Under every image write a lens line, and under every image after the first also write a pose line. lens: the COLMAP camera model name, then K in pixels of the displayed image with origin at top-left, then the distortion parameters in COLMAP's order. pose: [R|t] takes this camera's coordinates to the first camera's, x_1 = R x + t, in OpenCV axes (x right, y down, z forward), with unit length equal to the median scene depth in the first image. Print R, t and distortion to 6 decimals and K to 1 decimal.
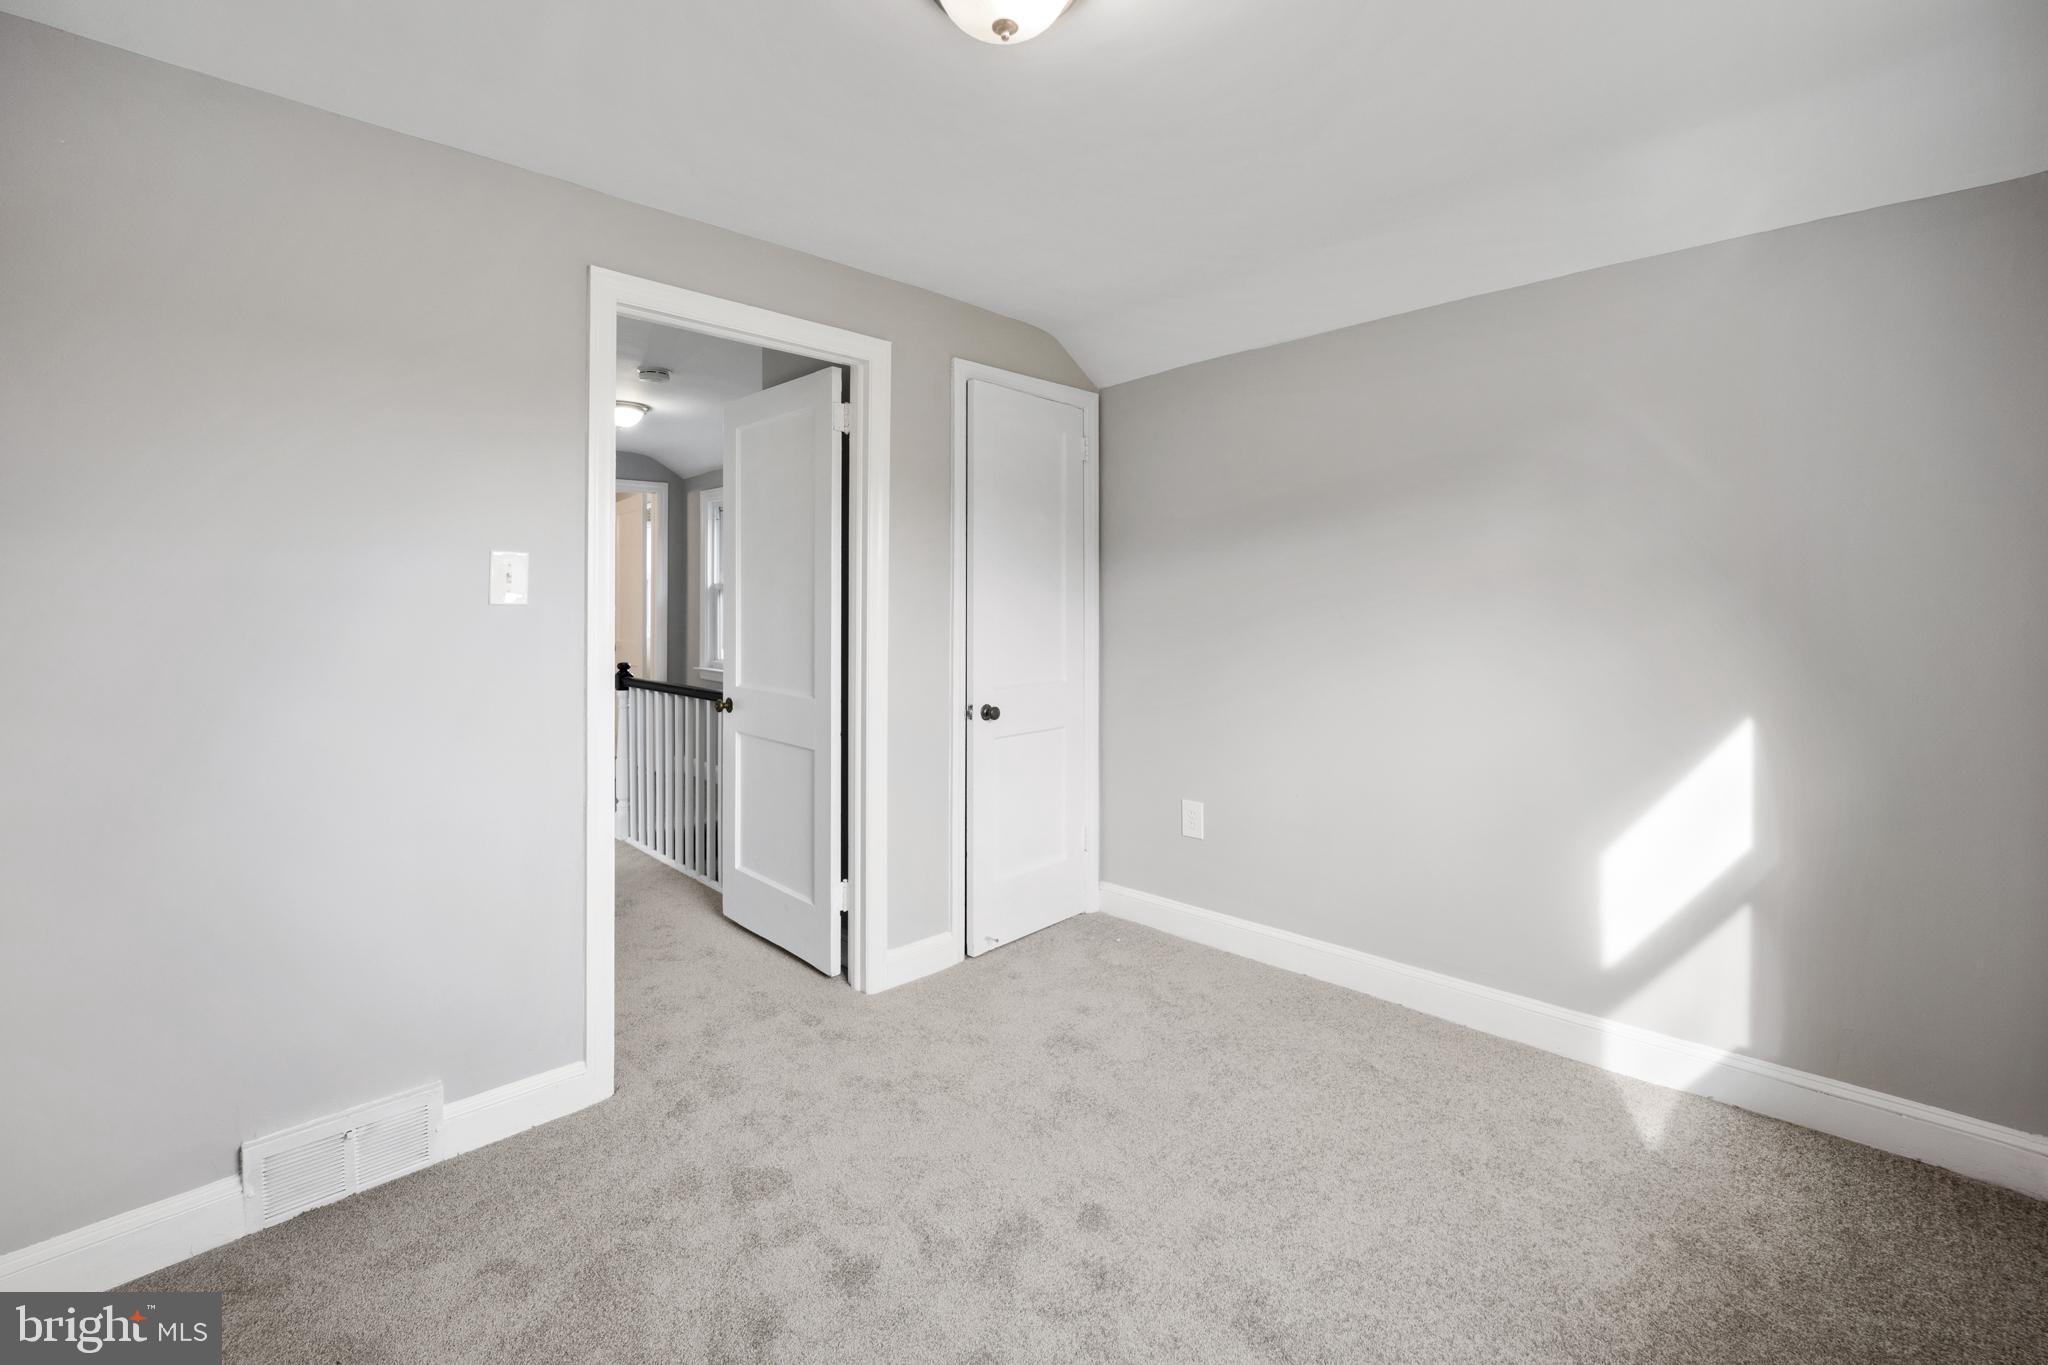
lens RADIAL K [[827.0, 0, 1027.3], [0, 827.0, 590.7], [0, 0, 1]] dist [-0.000944, -0.011202]
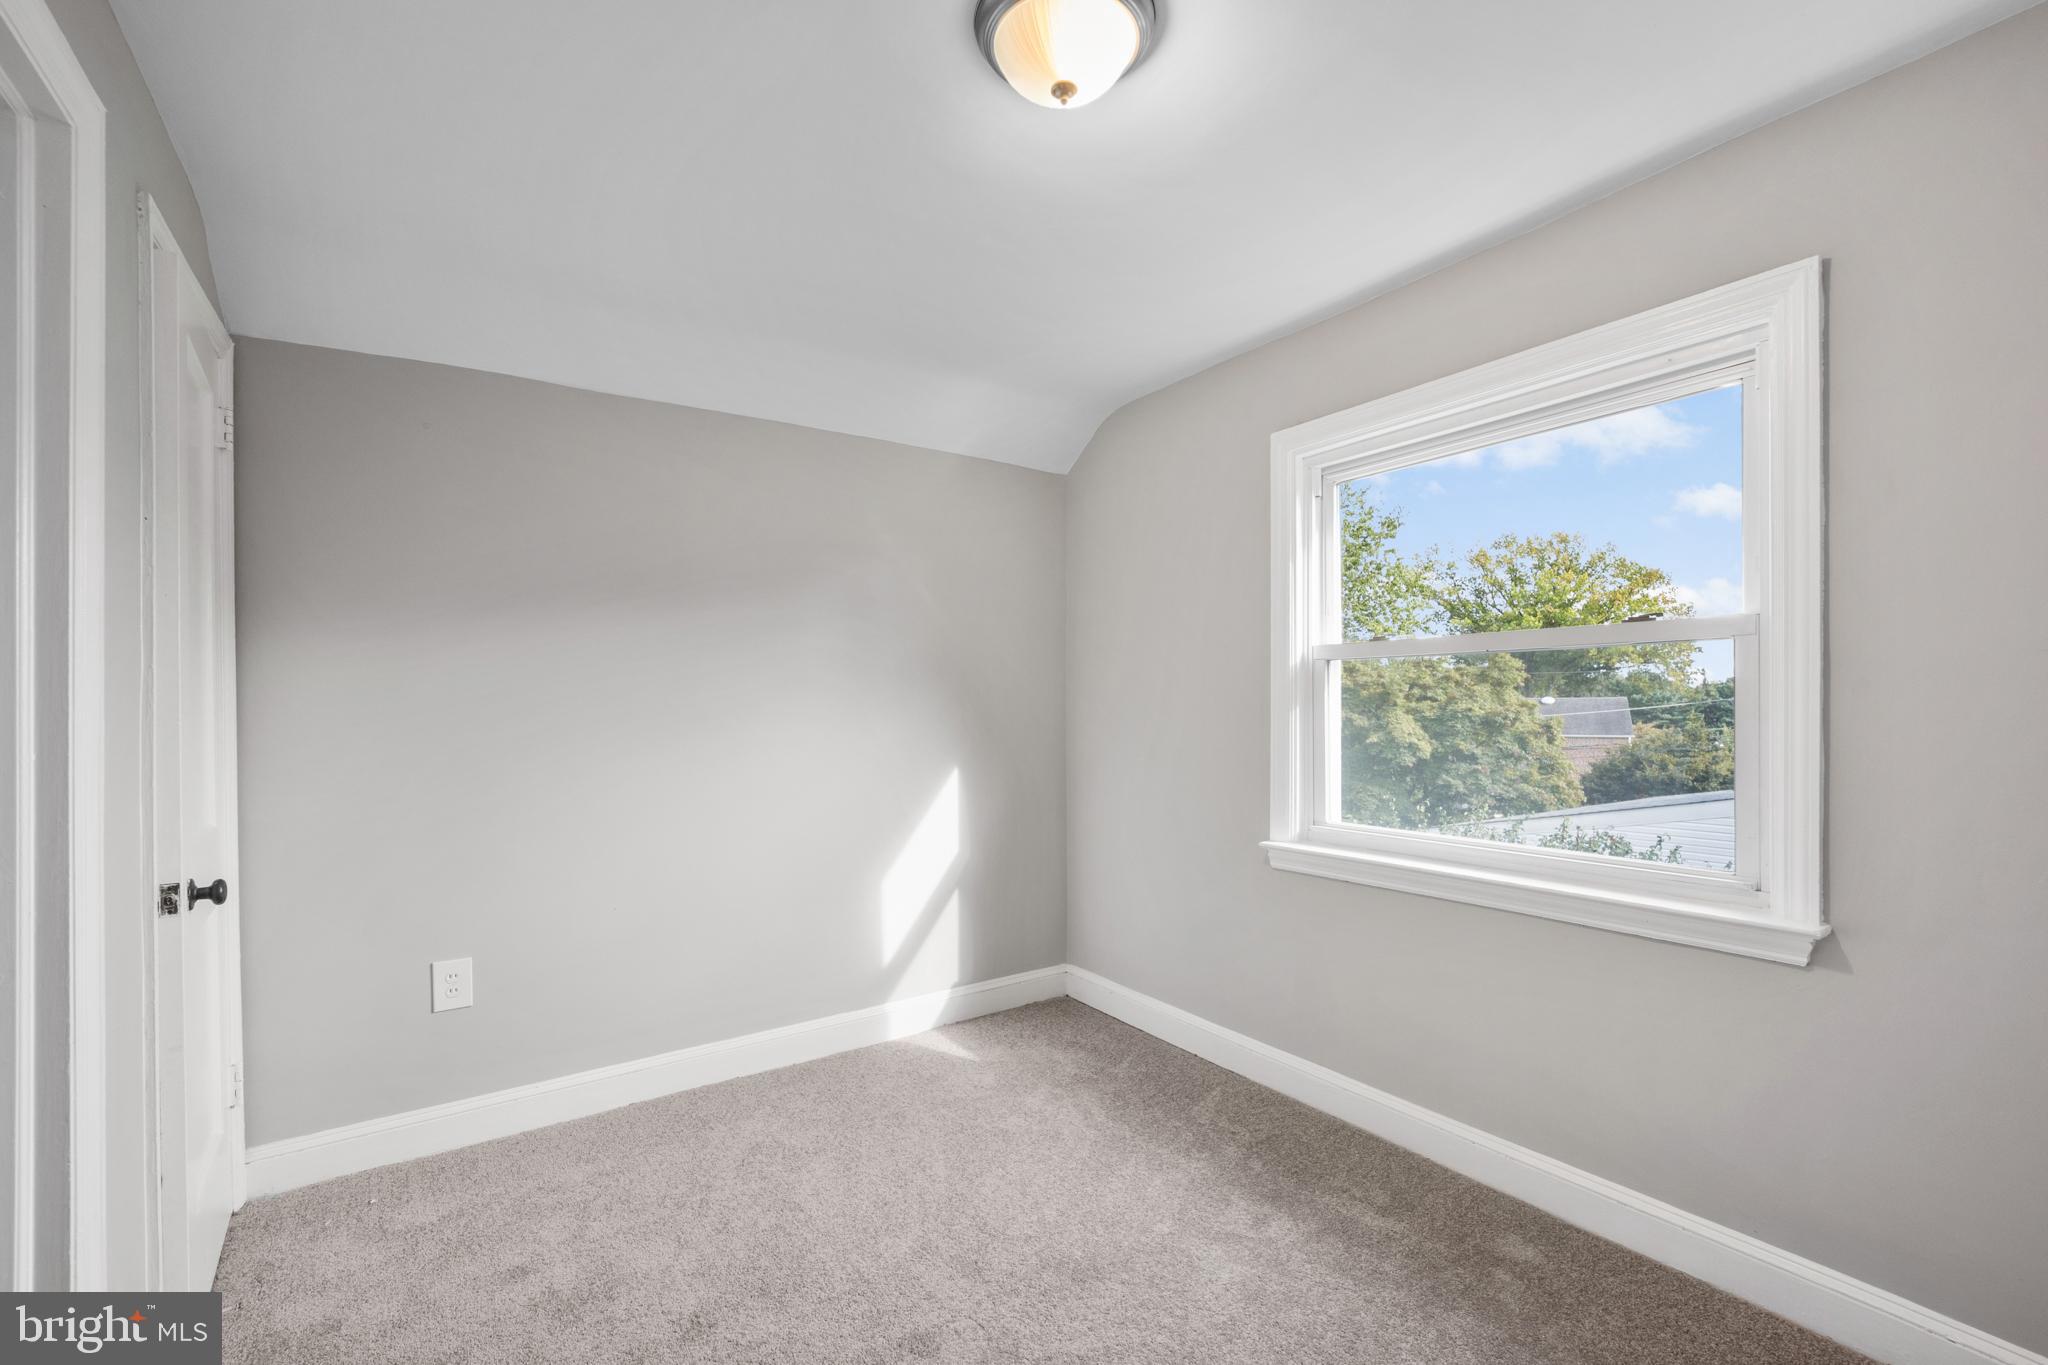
lens RADIAL K [[836.8, 0, 1024.0], [0, 836.8, 682.5], [0, 0, 1]] dist [-0.020985, -0.000035]
pose [[0.217333, 0.019575, 0.975901, -0.582827], [-0.012793, 0.999770, -0.017205, 0.019856], [-0.976014, -0.008746, 0.217533, 0.491029]]
